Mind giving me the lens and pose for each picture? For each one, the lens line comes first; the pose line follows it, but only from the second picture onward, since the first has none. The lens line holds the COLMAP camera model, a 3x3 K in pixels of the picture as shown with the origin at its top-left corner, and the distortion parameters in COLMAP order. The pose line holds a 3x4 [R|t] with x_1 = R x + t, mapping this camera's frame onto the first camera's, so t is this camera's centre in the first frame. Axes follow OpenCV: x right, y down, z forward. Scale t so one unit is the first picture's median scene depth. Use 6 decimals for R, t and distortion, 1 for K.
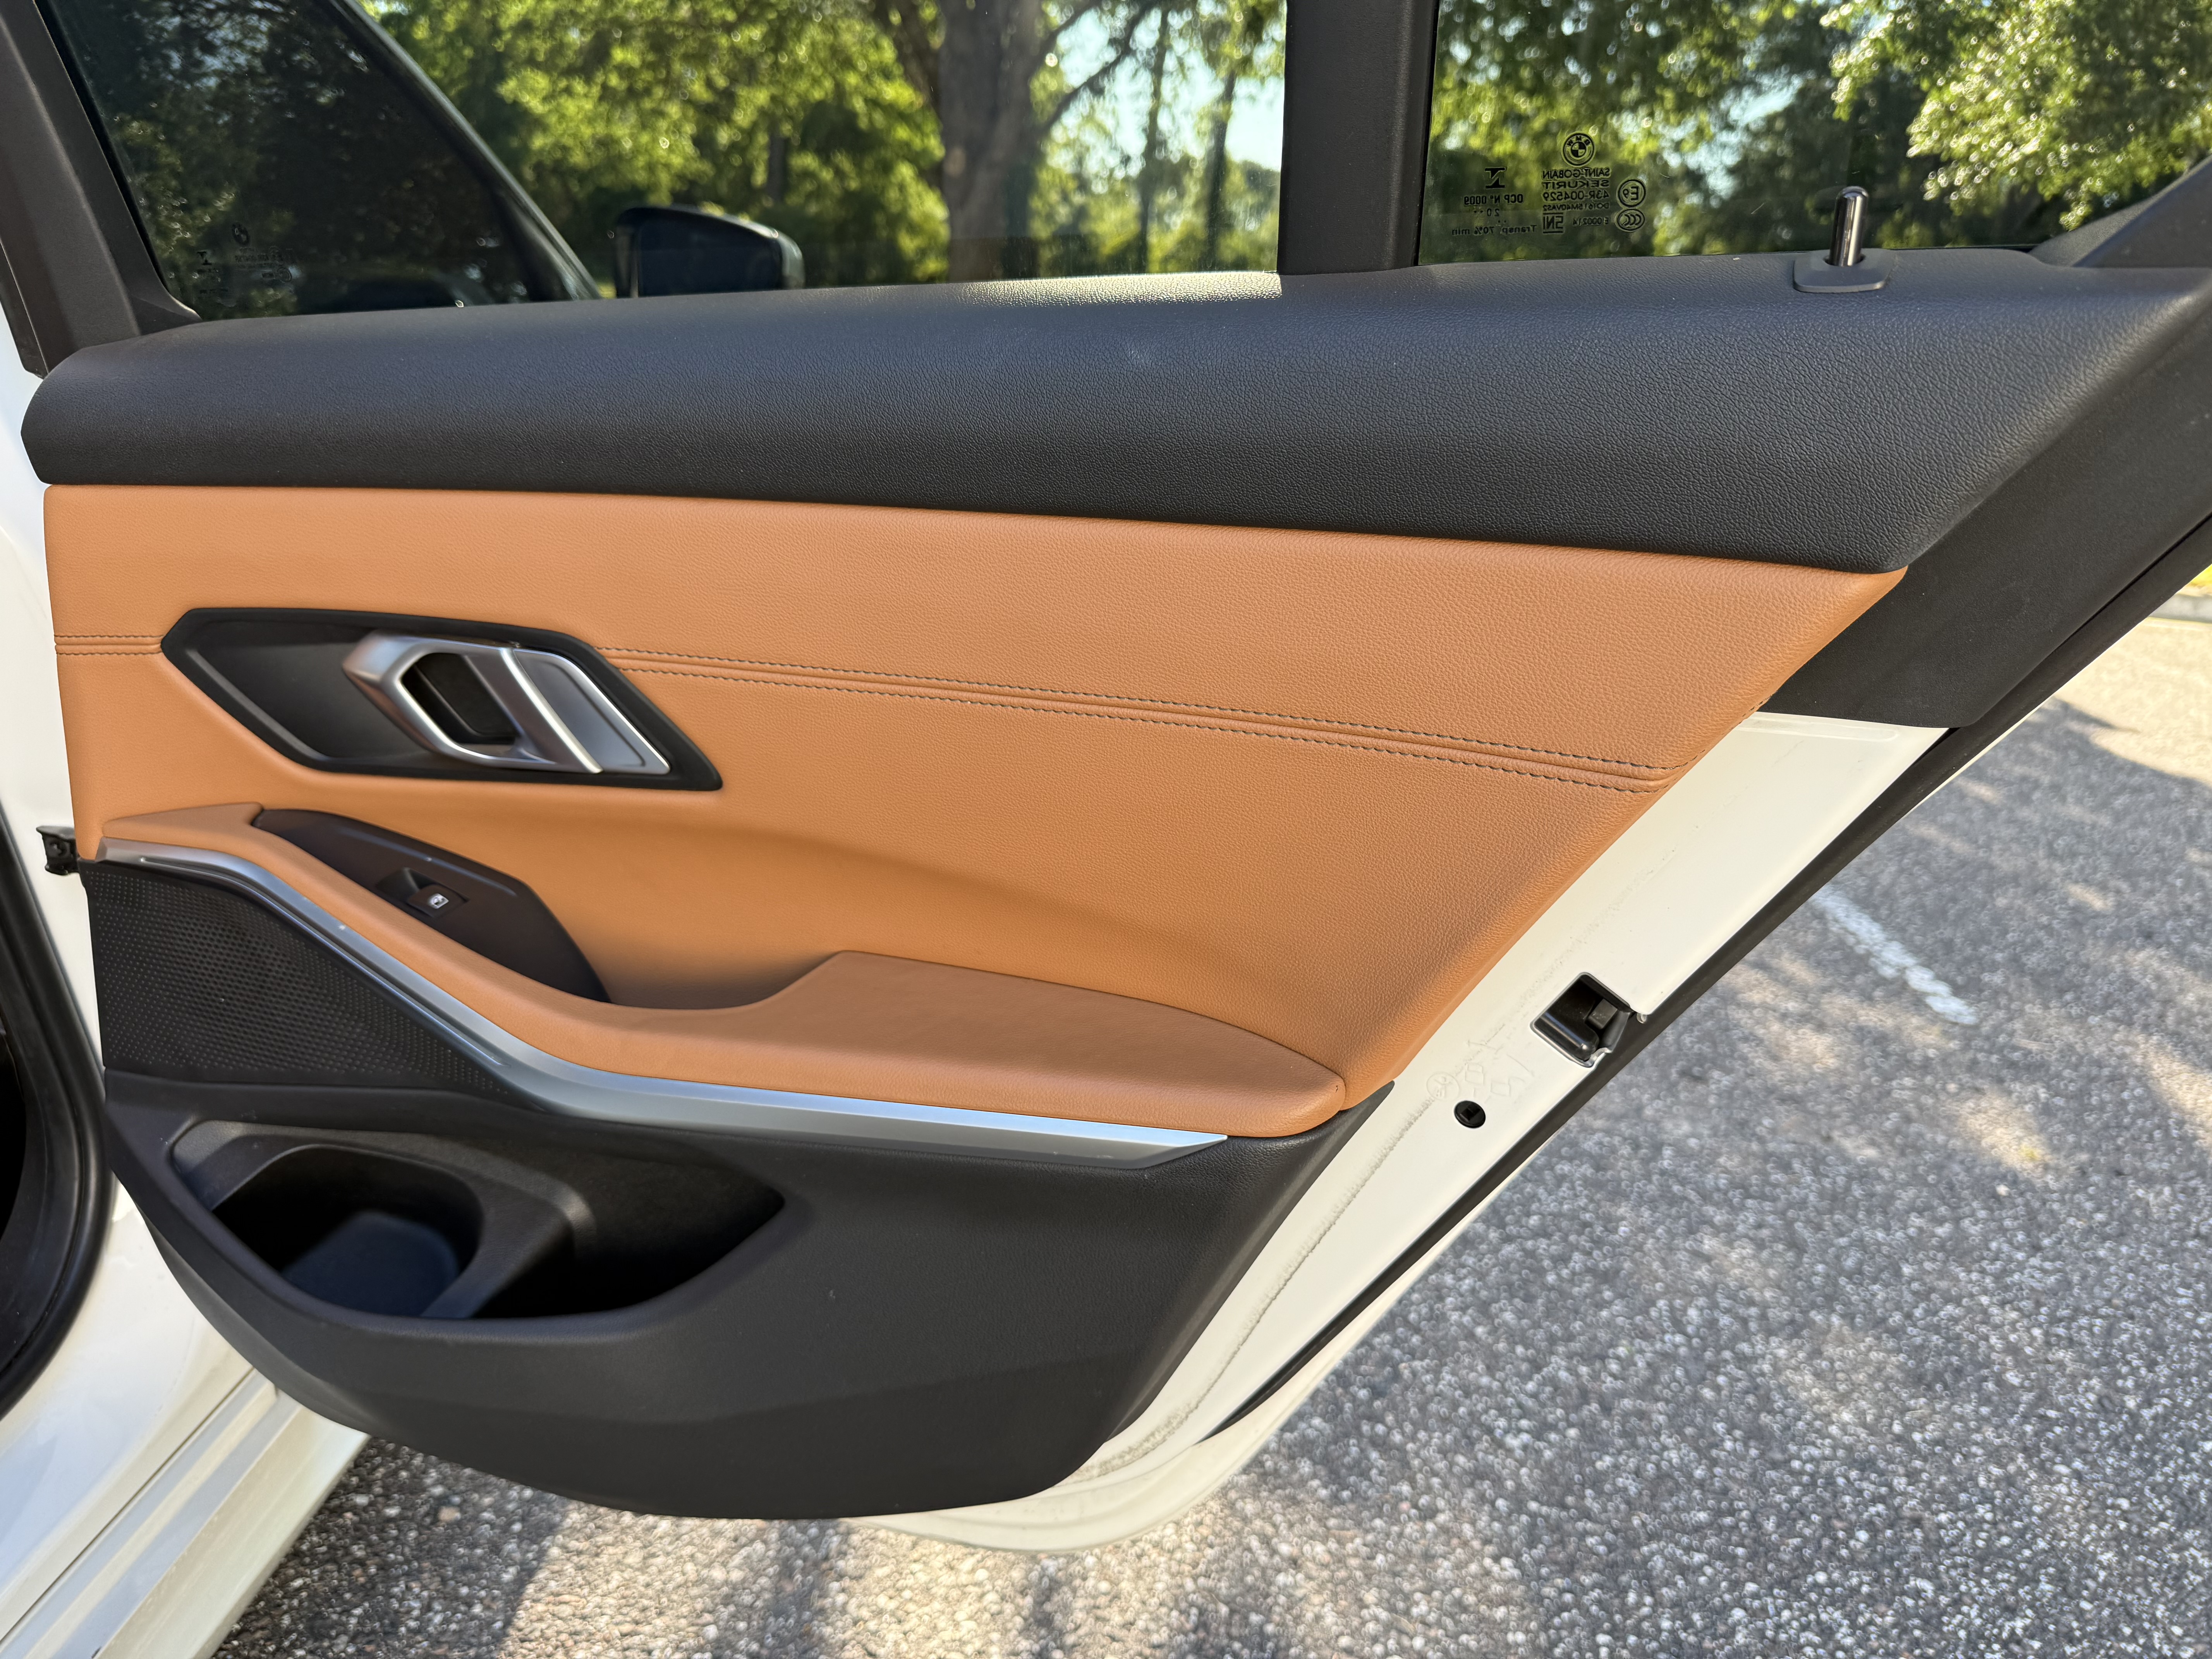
lens RADIAL K [[1584.7, 0, 1106.6], [0, 1584.7, 838.8], [0, 0, 1]] dist [0.027025, -0.062358]
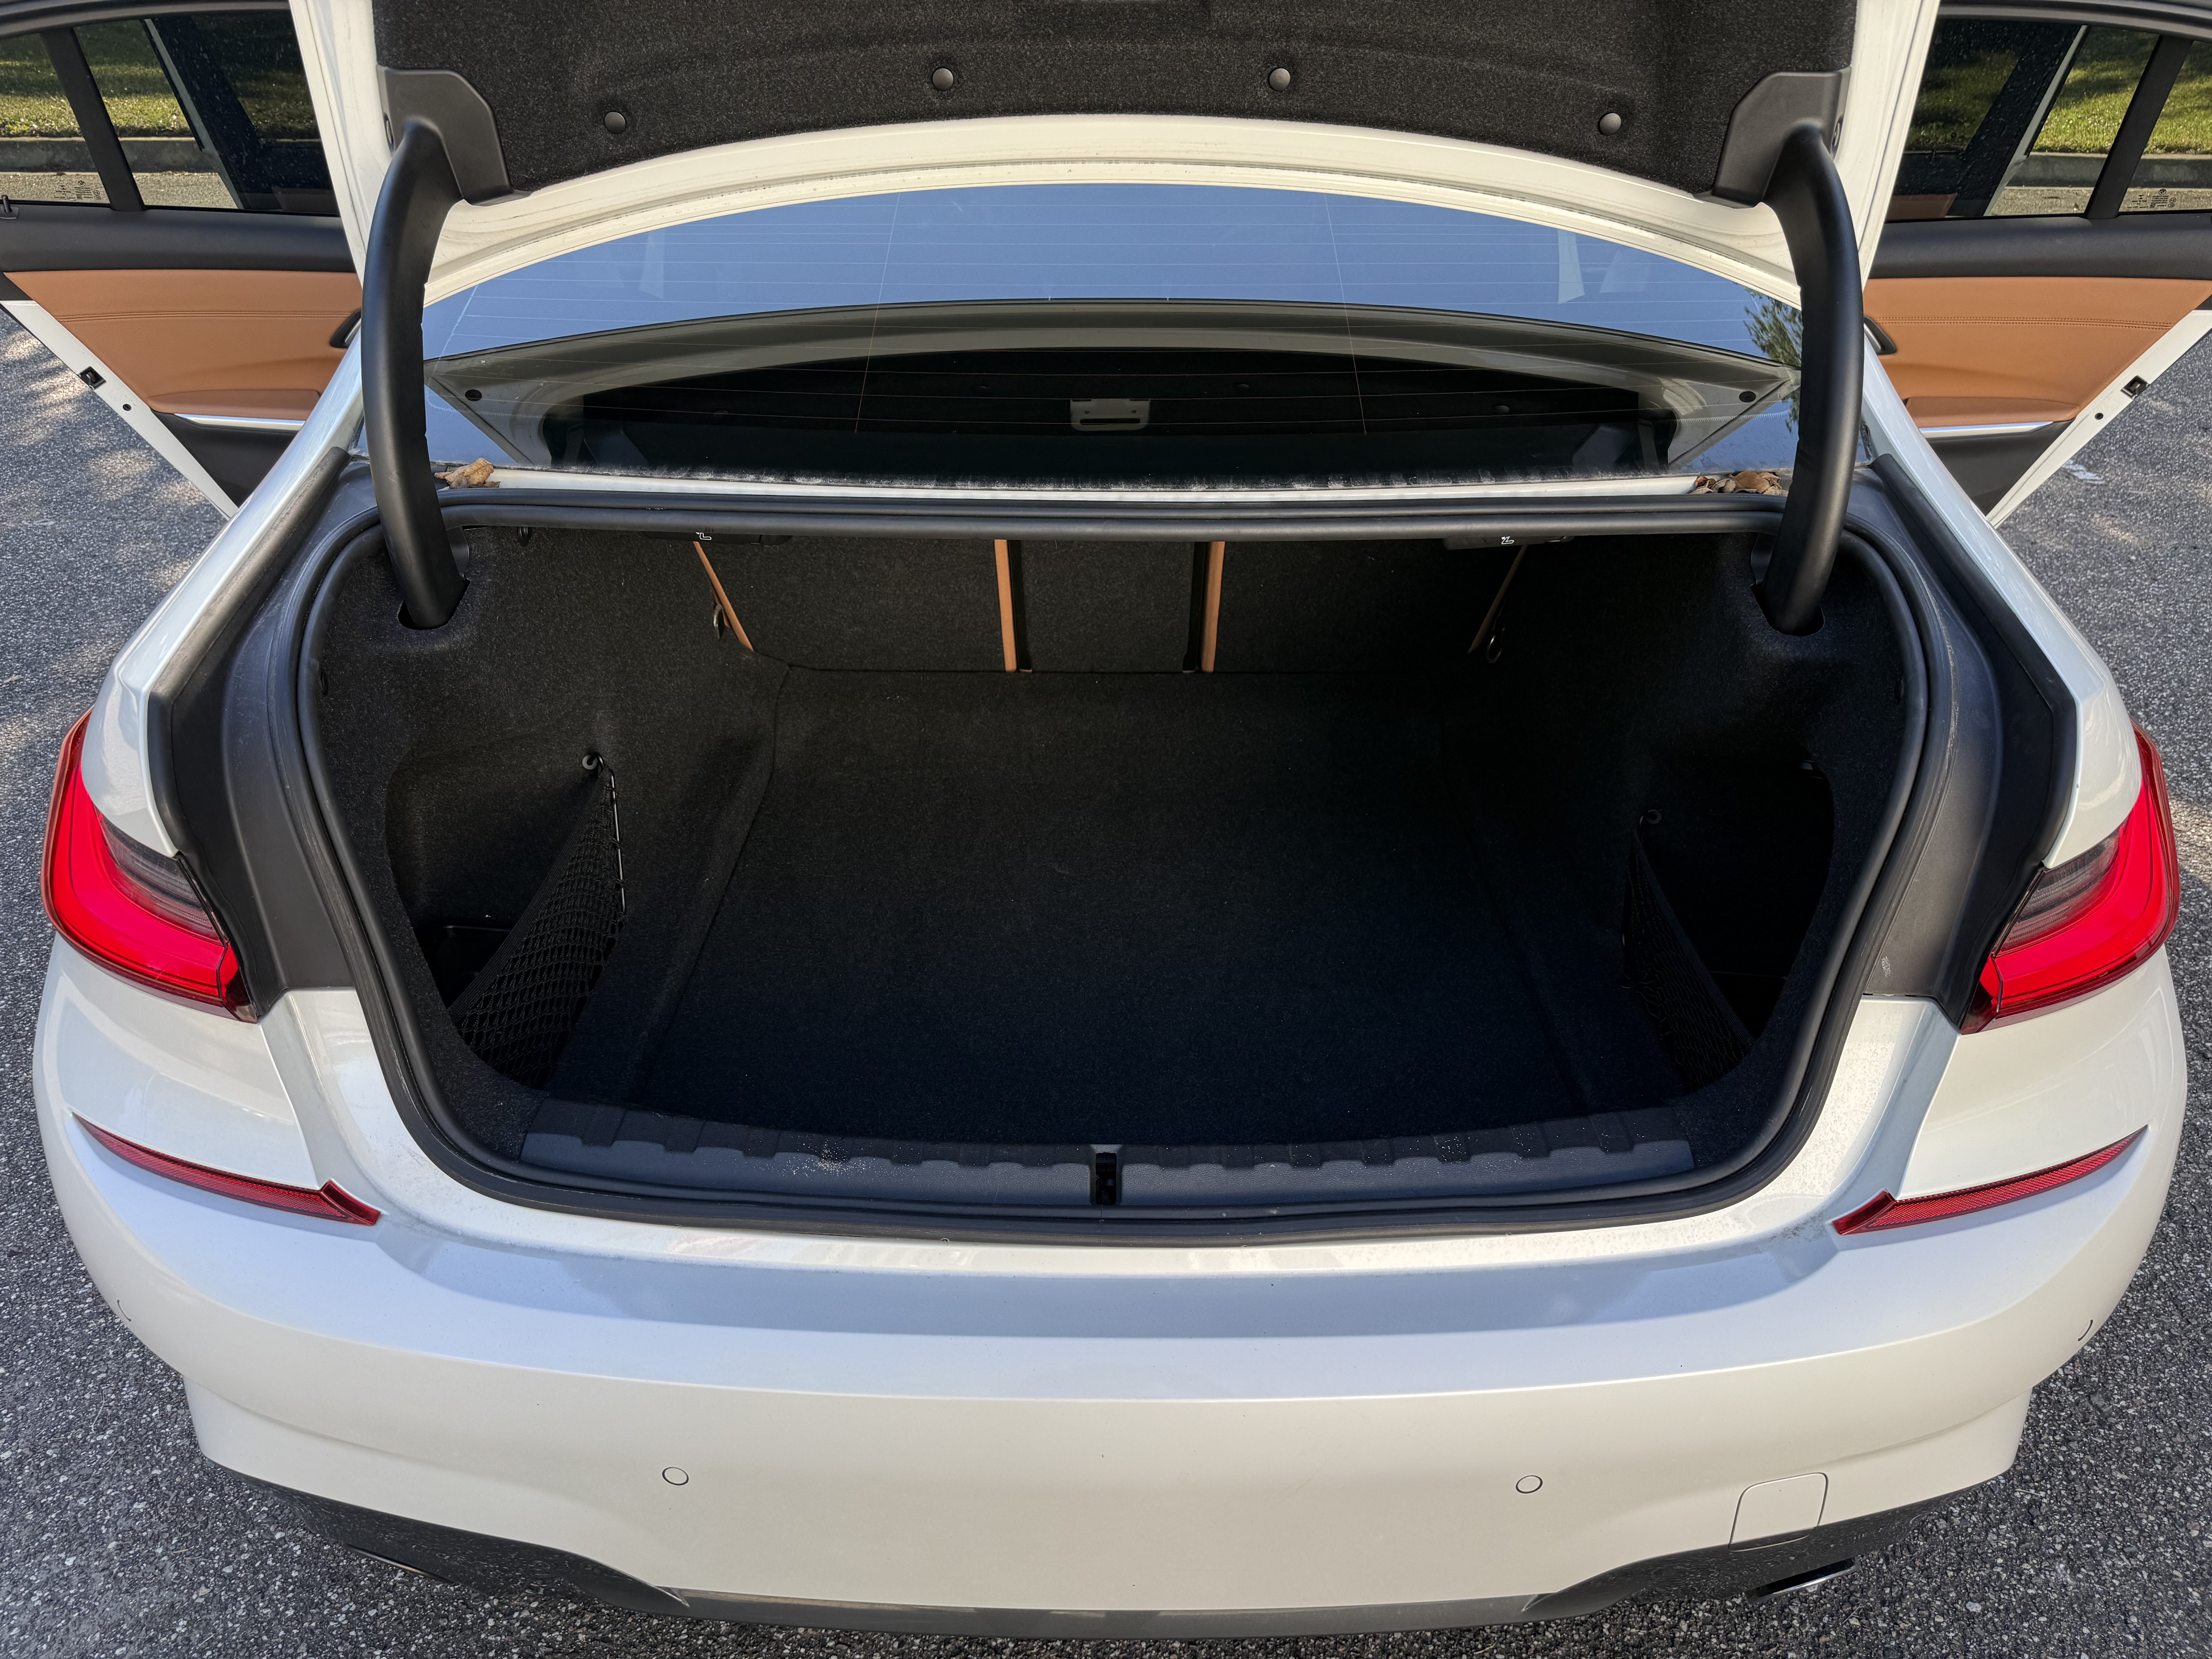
lens RADIAL K [[1556.1, 0, 1106.0], [0, 1556.1, 829.5], [0, 0, 1]] dist [-0.008393, -0.002354]
pose [[0.996310, -0.083735, -0.018825, -0.632718], [0.085825, 0.972582, 0.216144, 0.033631], [0.000210, -0.216963, 0.976180, -0.850809]]
